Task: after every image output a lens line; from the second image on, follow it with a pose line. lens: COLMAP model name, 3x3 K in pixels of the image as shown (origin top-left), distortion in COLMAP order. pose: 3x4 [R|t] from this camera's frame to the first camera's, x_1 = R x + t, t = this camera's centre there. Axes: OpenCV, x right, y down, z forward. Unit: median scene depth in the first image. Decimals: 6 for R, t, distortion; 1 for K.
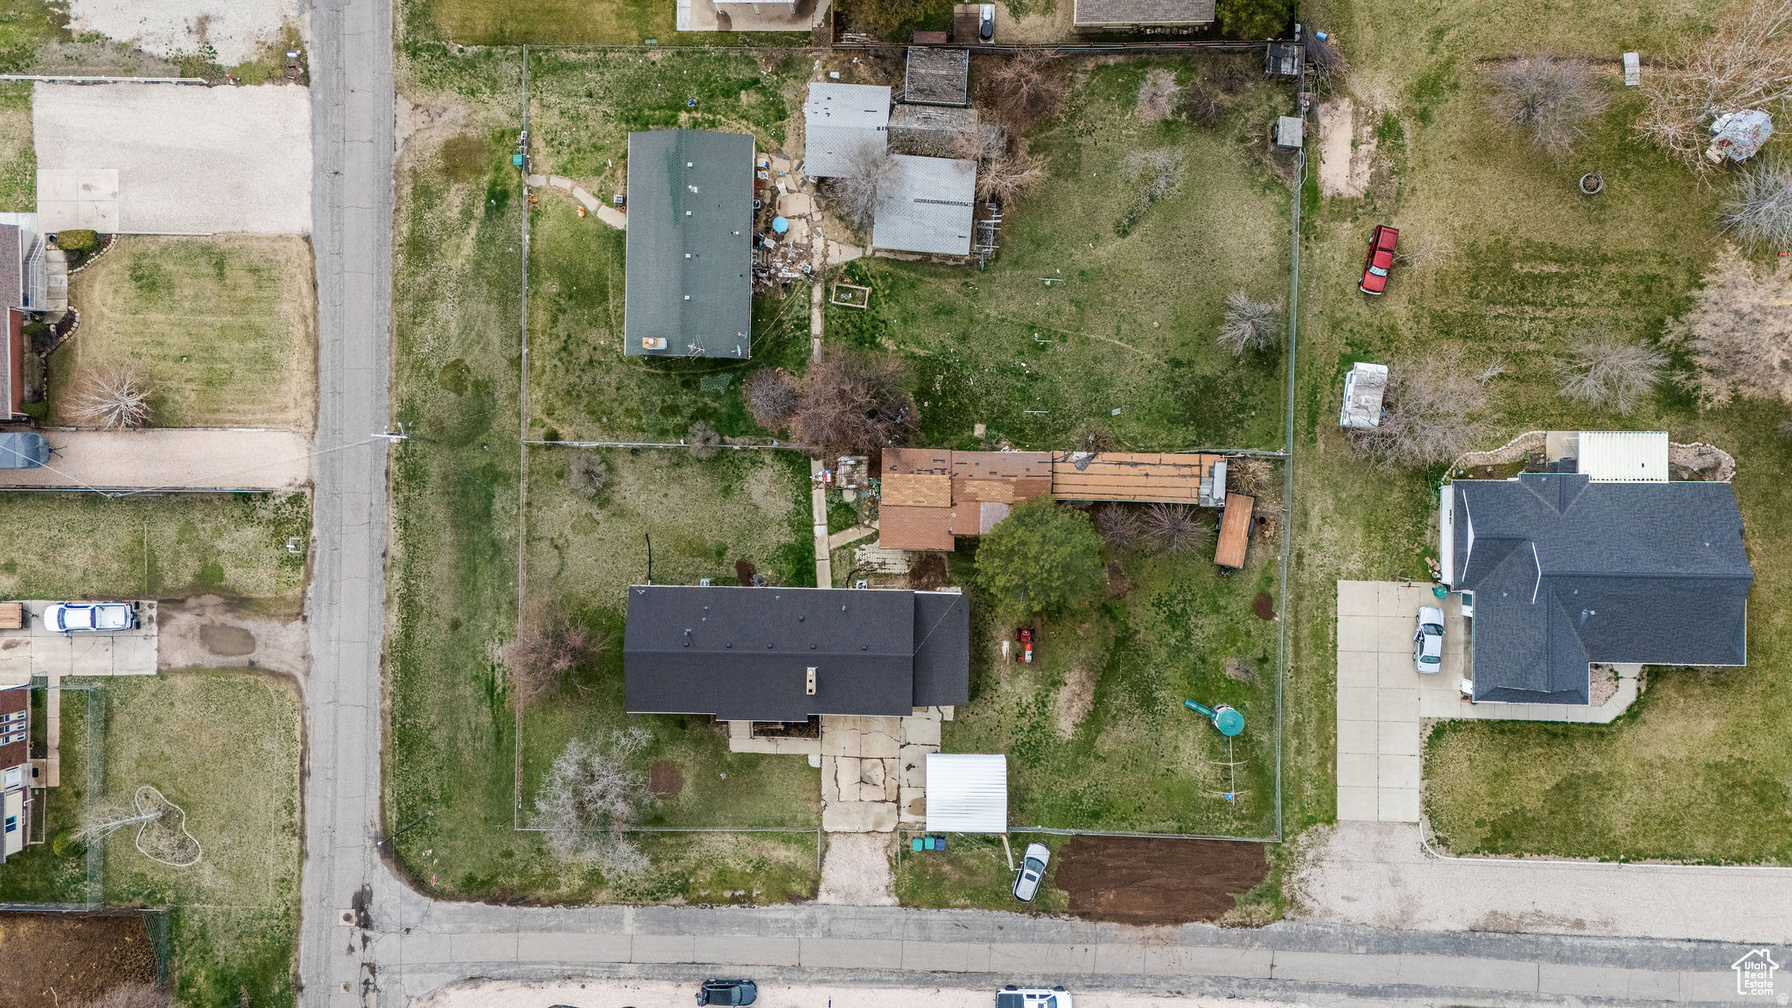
lens RADIAL K [[1328.8, 0, 896.0], [0, 1328.8, 504.0], [0, 0, 1]] dist [0.102650, -0.068587]
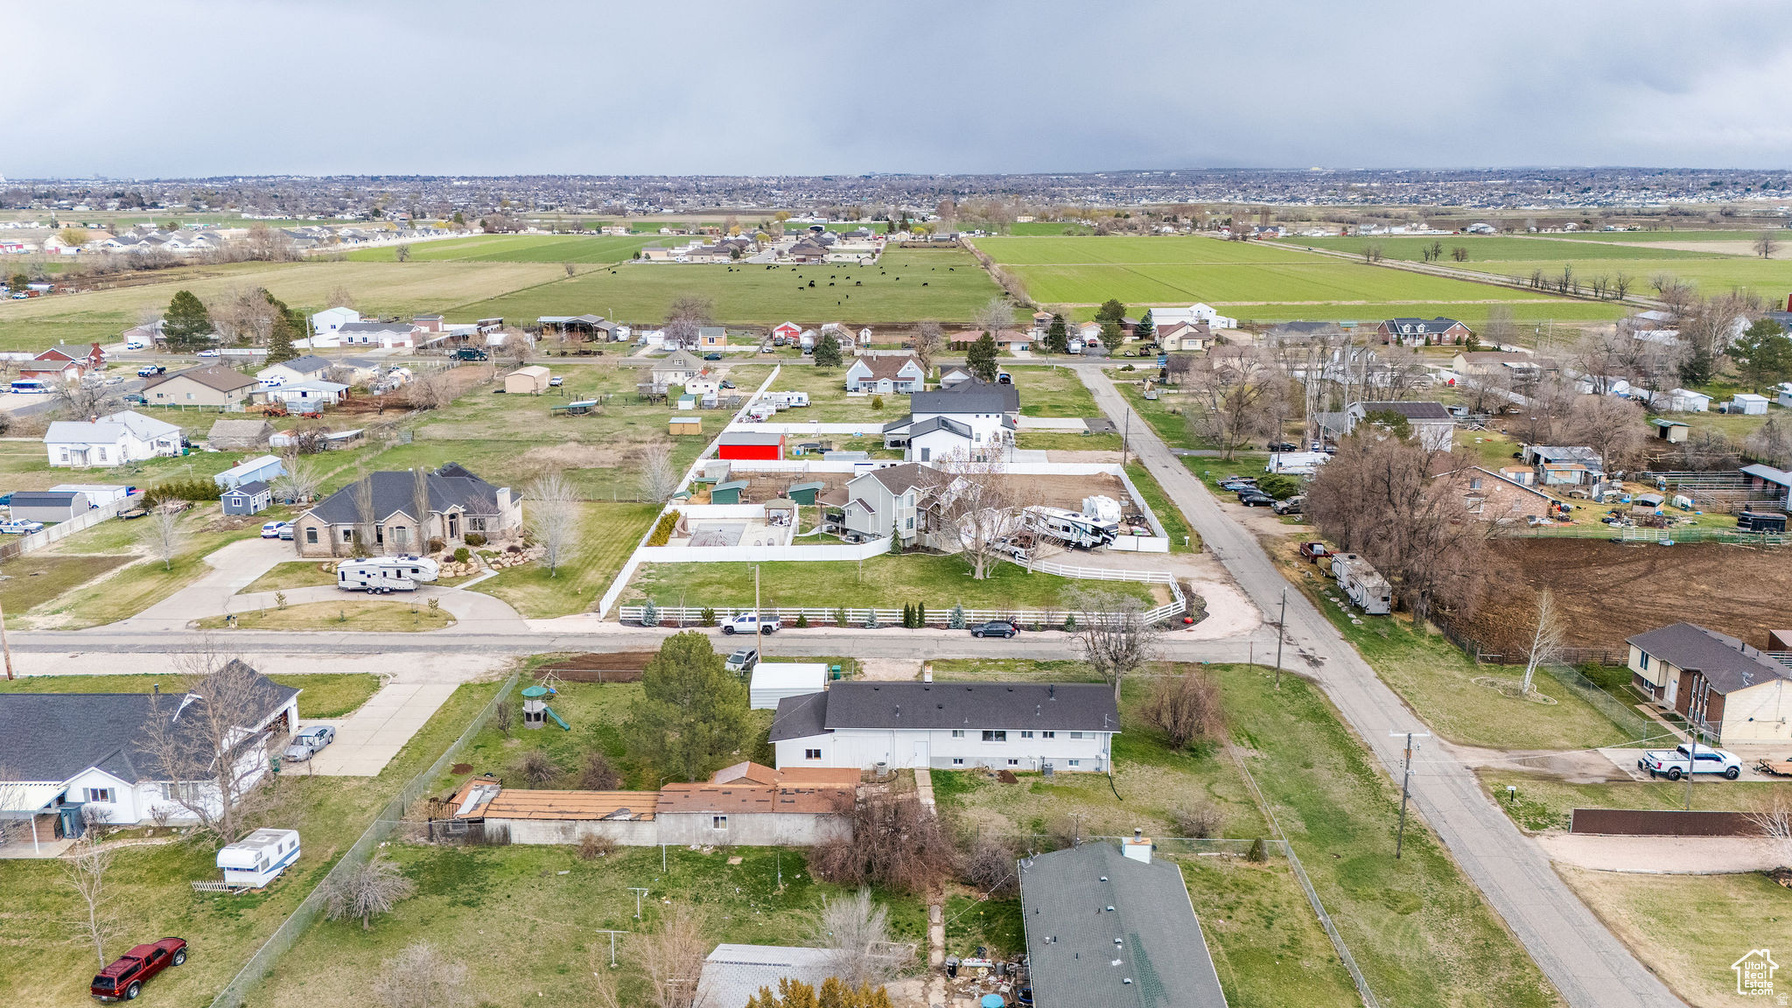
lens RADIAL K [[1328.8, 0, 896.0], [0, 1328.8, 504.0], [0, 0, 1]] dist [0.102650, -0.068587]
pose [[-0.999777, 0.017128, 0.012327, -0.050002], [0.007979, -0.233942, 0.972218, -0.803572], [0.019536, 0.972100, 0.233753, 0.591618]]
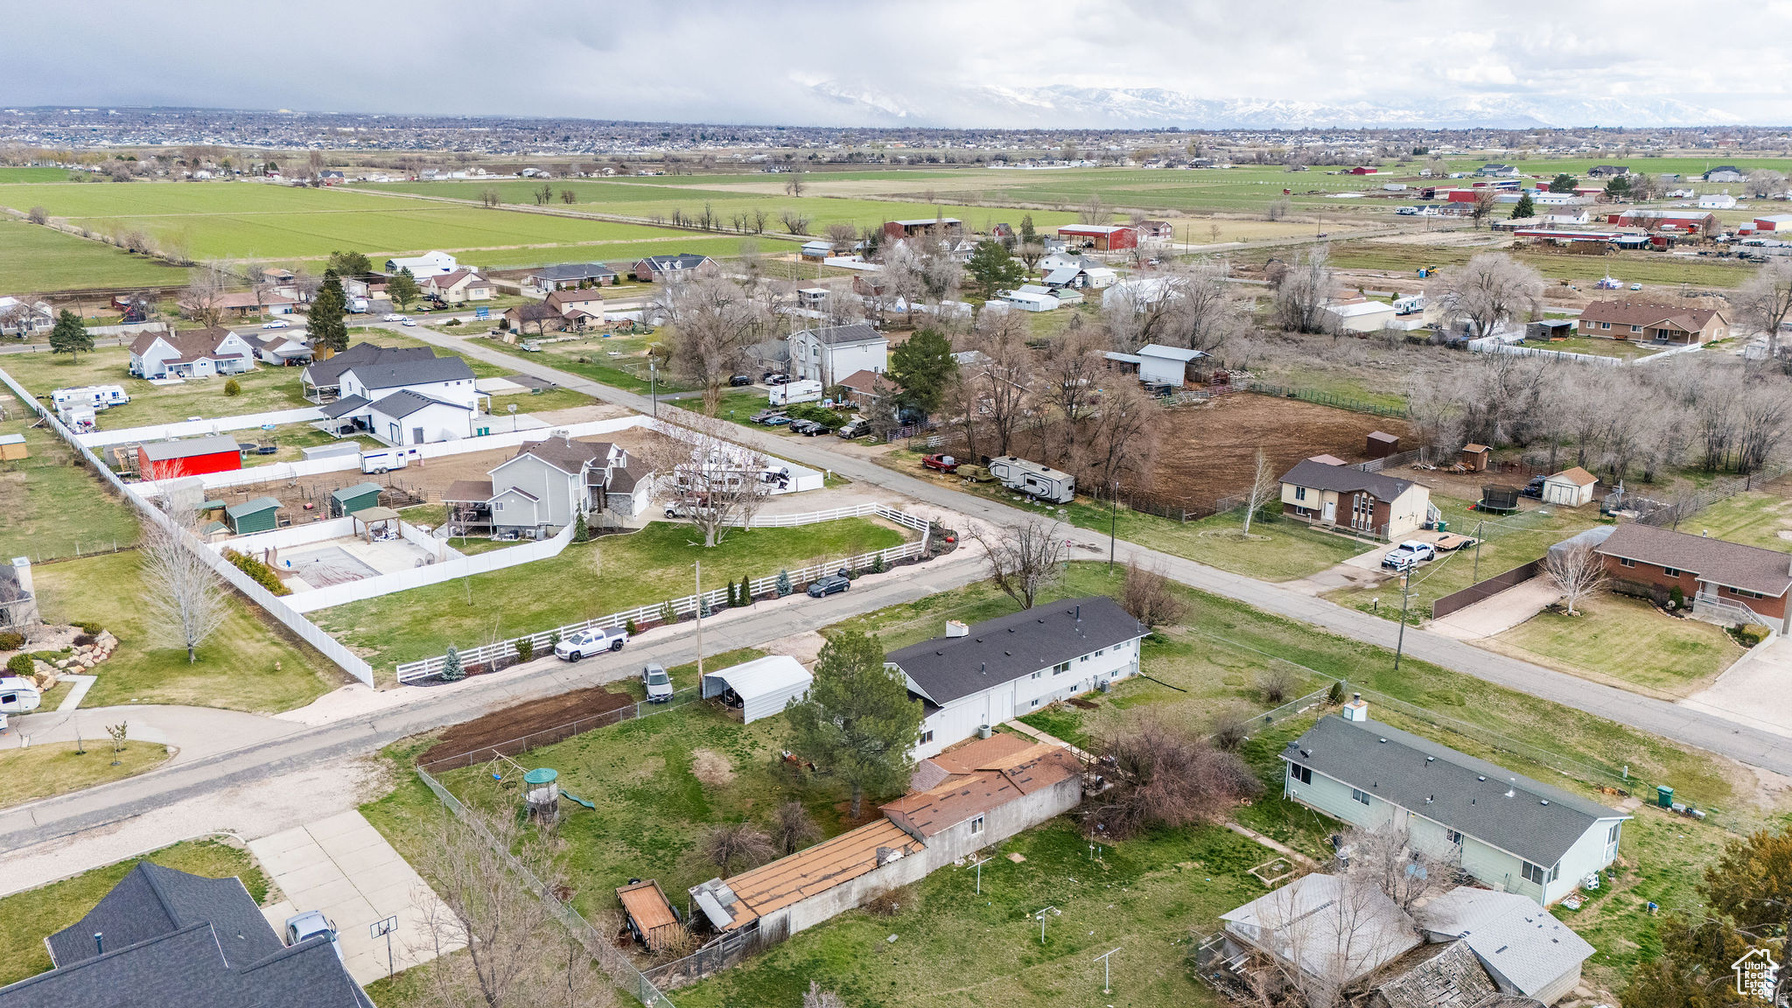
lens RADIAL K [[1328.8, 0, 896.0], [0, 1328.8, 504.0], [0, 0, 1]] dist [0.102650, -0.068587]
pose [[-0.764366, 0.192365, -0.615419, 0.534623], [-0.644627, -0.206981, 0.735945, -0.519671], [0.014190, 0.959247, 0.282212, 0.595003]]
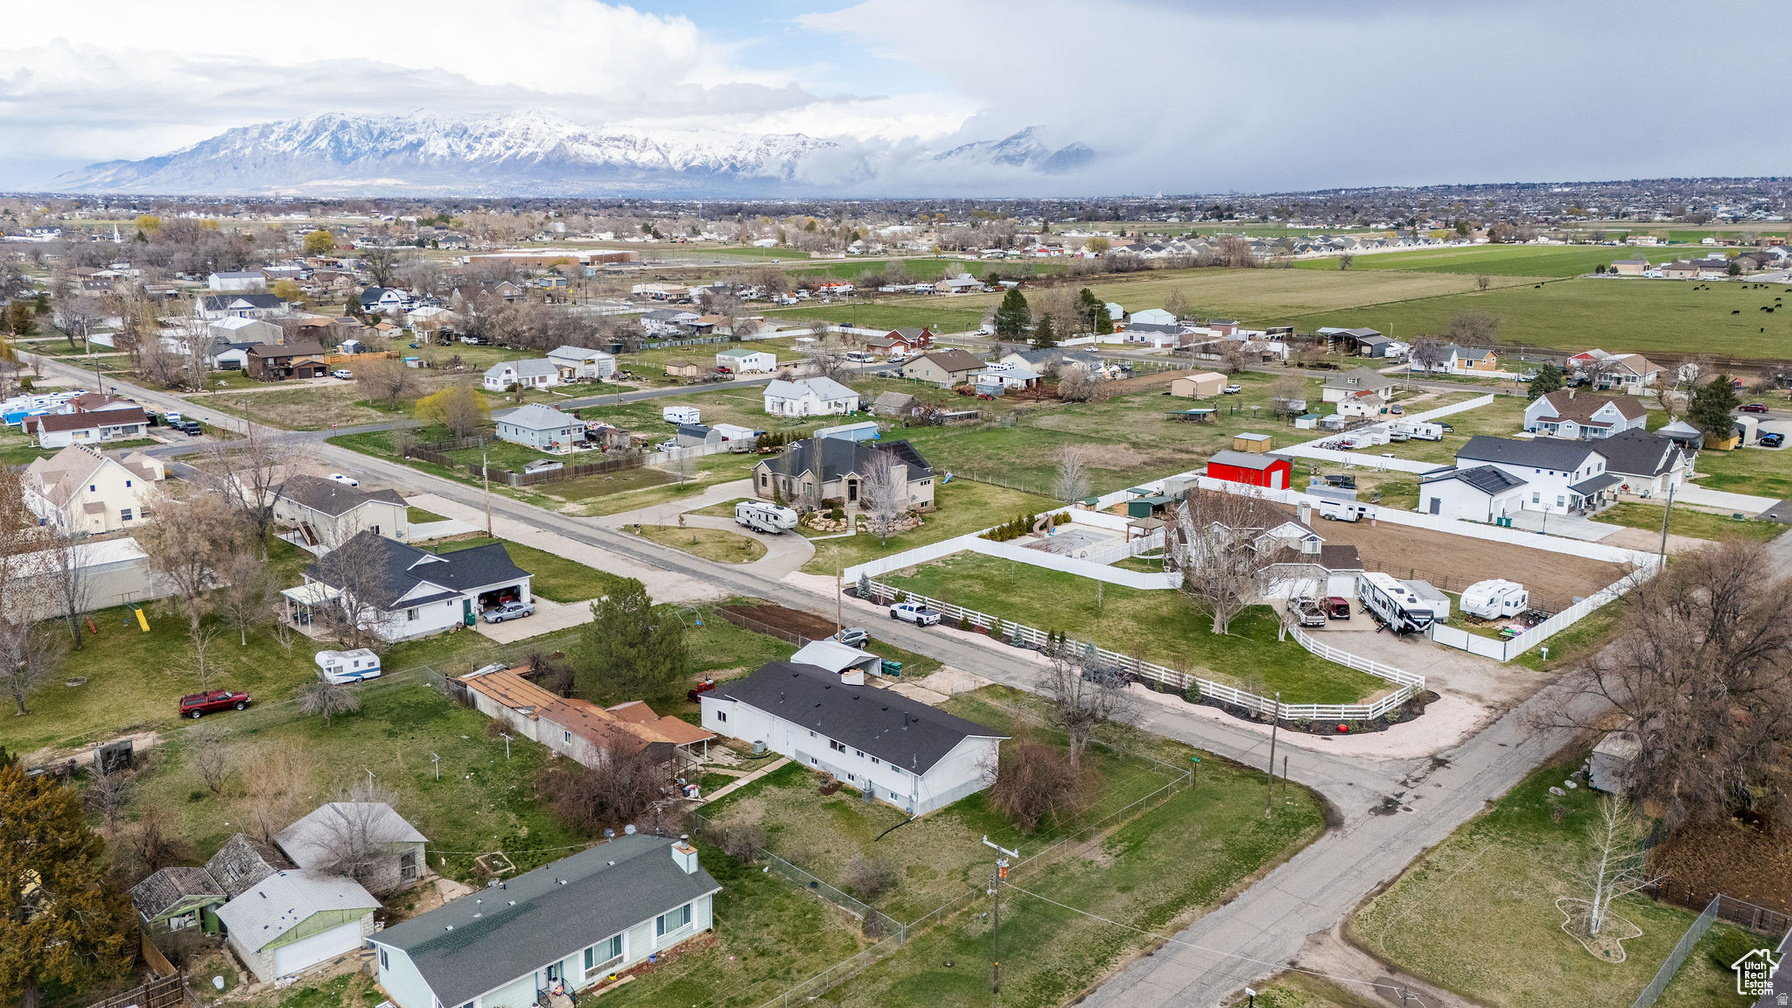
lens RADIAL K [[1328.8, 0, 896.0], [0, 1328.8, 504.0], [0, 0, 1]] dist [0.102650, -0.068587]
pose [[-0.718168, -0.137841, 0.682081, -0.746713], [0.695697, -0.164022, 0.699358, -0.528362], [0.015476, 0.976779, 0.213691, 0.605920]]
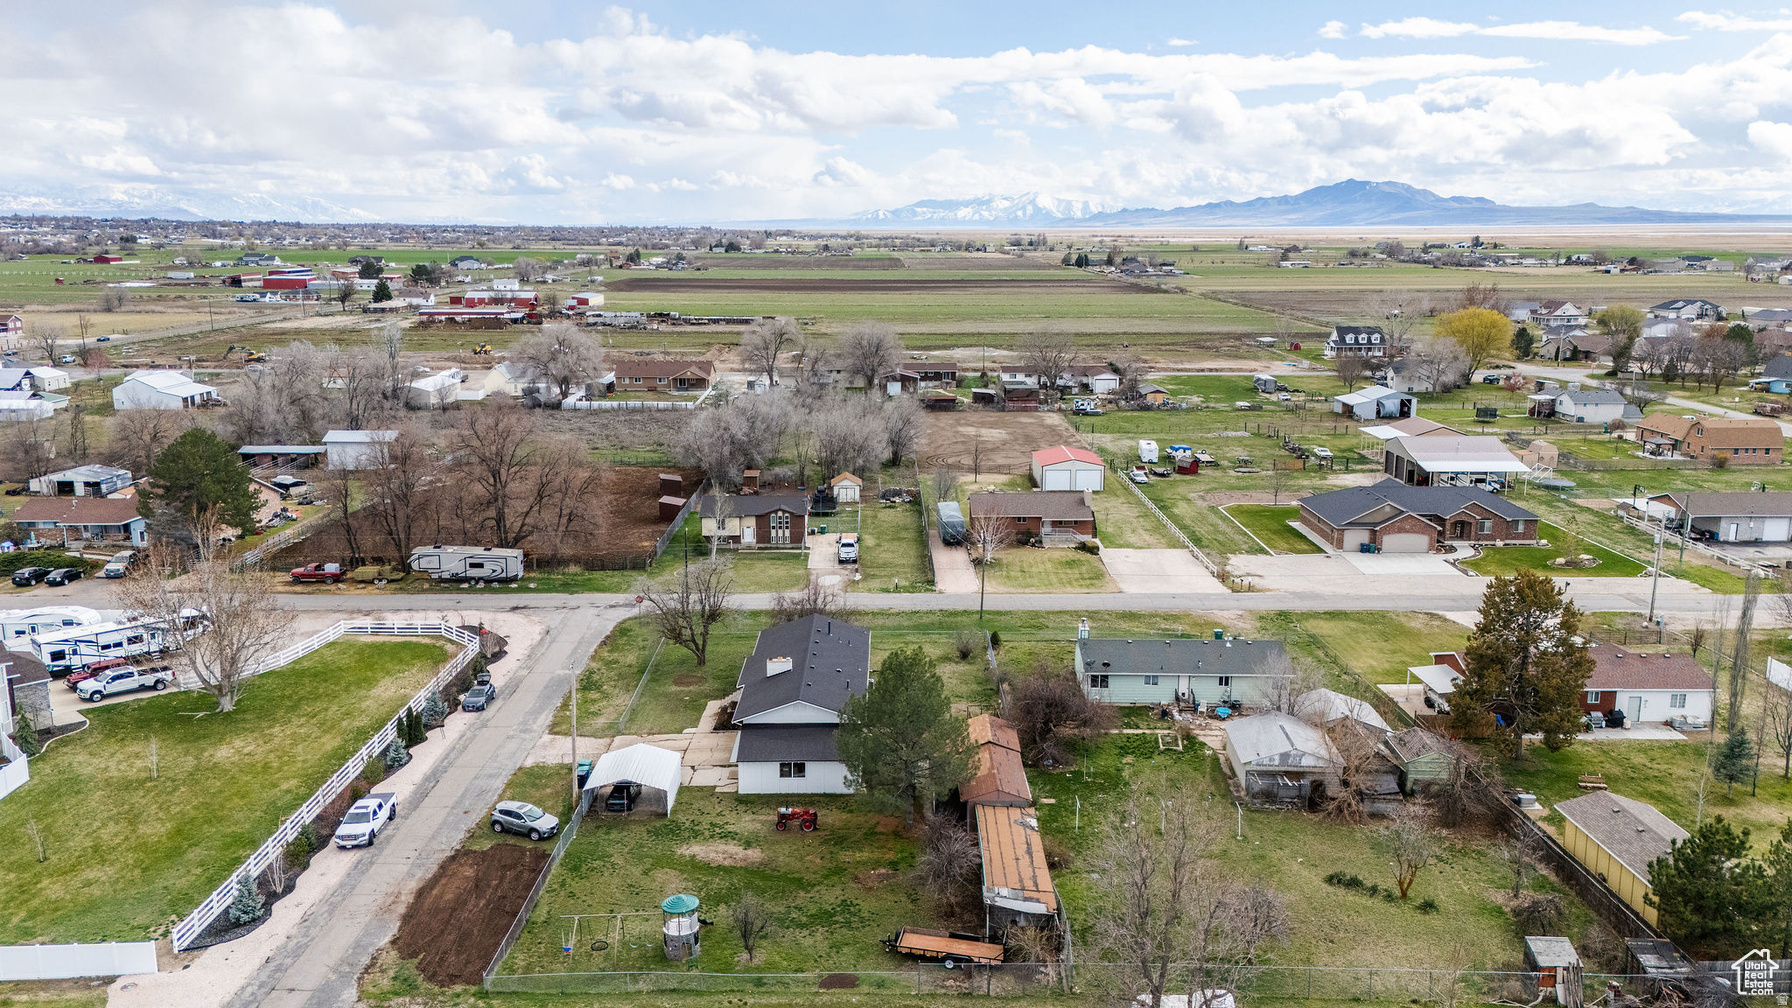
lens RADIAL K [[1351.6, 0, 896.0], [0, 1351.6, 504.0], [0, 0, 1]] dist [0.065921, 0.001994]
pose [[0.023597, 0.221869, -0.974791, 0.874804], [-0.999711, 0.000713, -0.024038, 0.064188], [-0.004638, 0.975076, 0.221822, 0.612555]]
